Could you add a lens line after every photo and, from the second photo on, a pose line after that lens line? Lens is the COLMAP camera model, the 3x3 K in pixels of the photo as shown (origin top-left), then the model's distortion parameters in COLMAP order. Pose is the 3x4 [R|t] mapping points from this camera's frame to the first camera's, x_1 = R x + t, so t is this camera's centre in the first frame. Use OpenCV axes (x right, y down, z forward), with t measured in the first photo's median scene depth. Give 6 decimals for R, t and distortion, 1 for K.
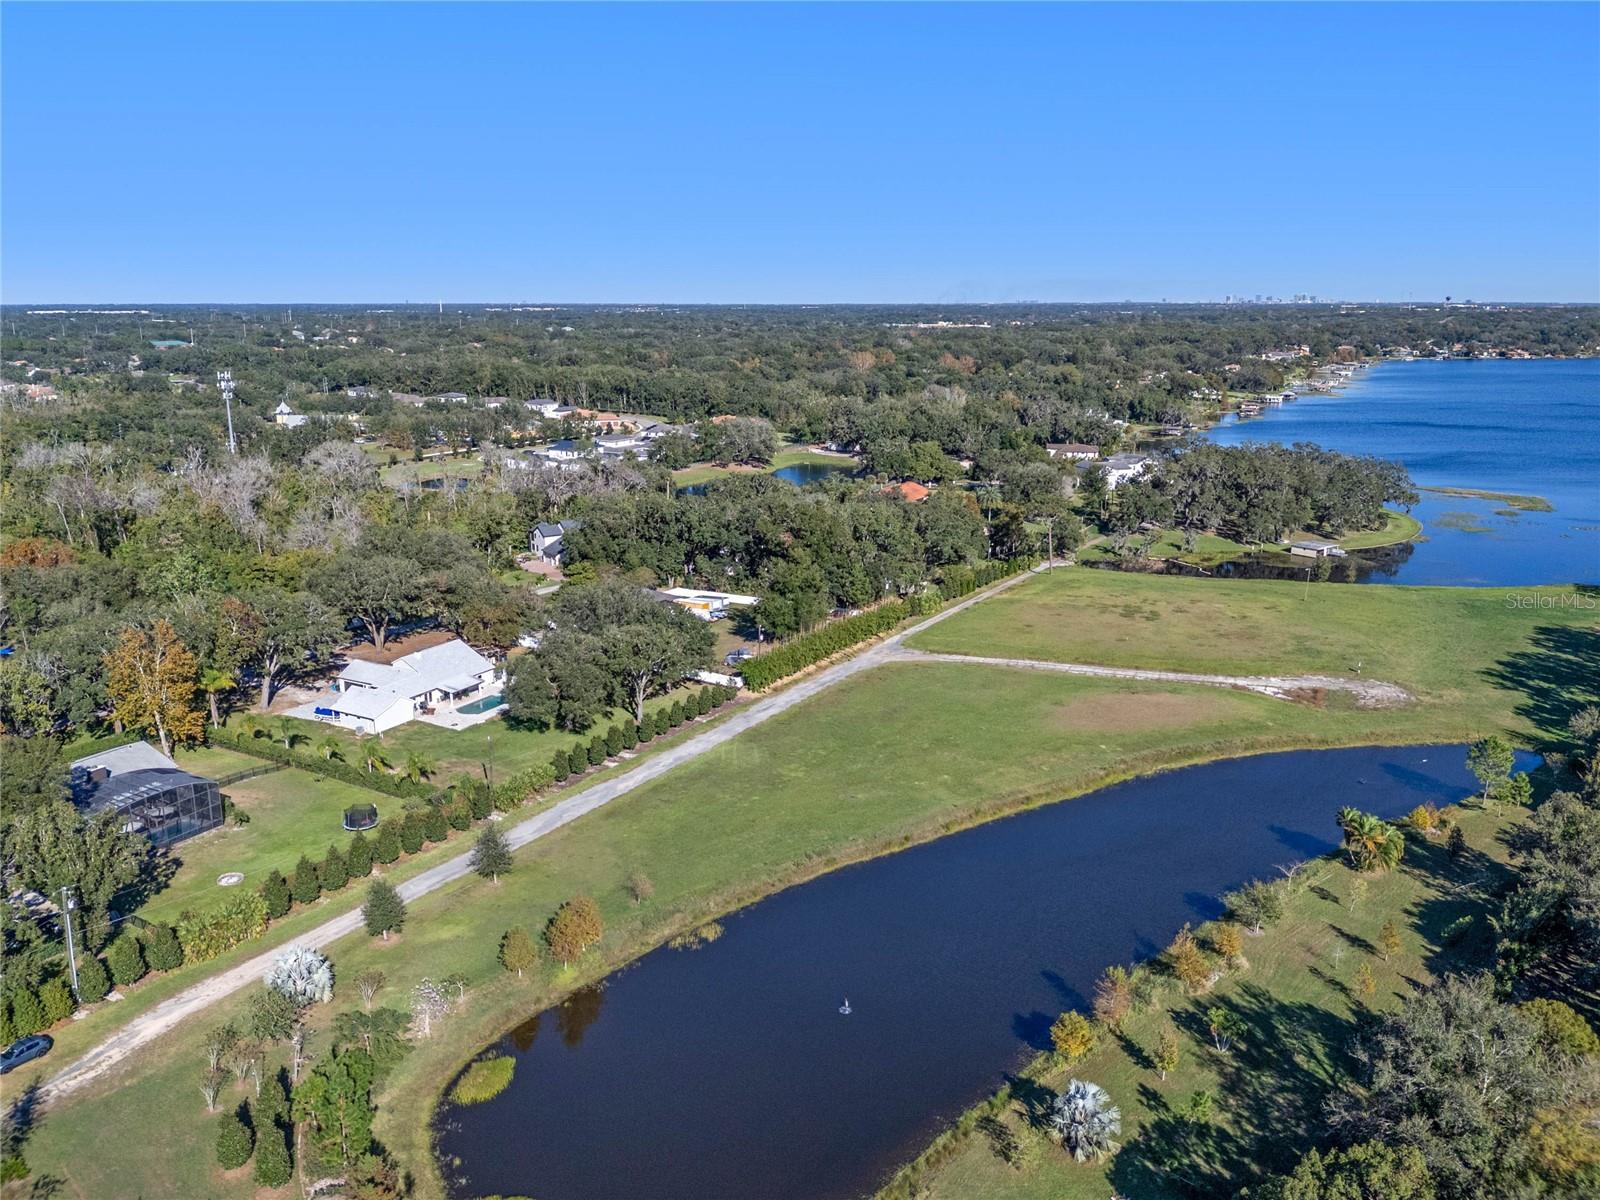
lens RADIAL K [[1231.1, 0, 800.0], [0, 1231.1, 600.0], [0, 0, 1]] dist [0.043257, -0.071465]
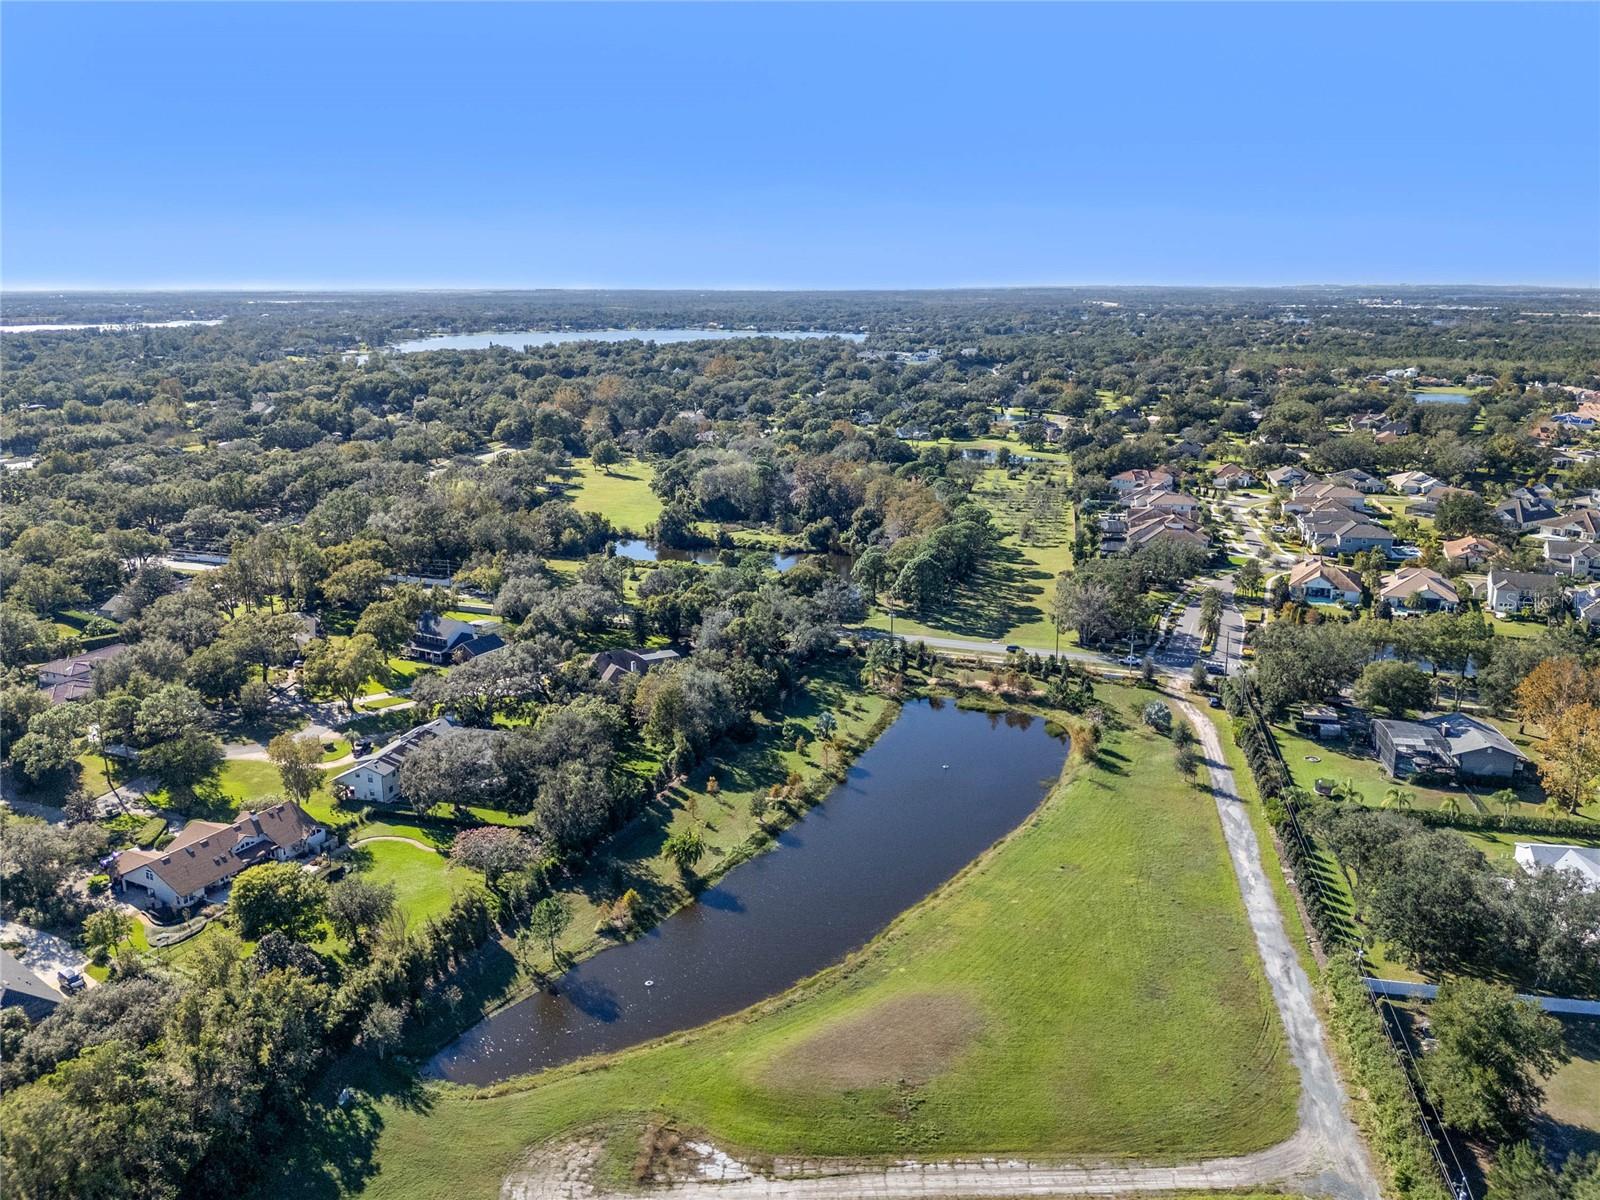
lens RADIAL K [[1240.6, 0, 800.0], [0, 1240.6, 600.0], [0, 0, 1]] dist [0.047825, -0.077793]
pose [[-0.940291, 0.086829, -0.329111, 0.402346], [-0.077696, 0.886632, 0.455902, -0.370913], [0.331386, 0.454251, -0.826946, 1.080428]]
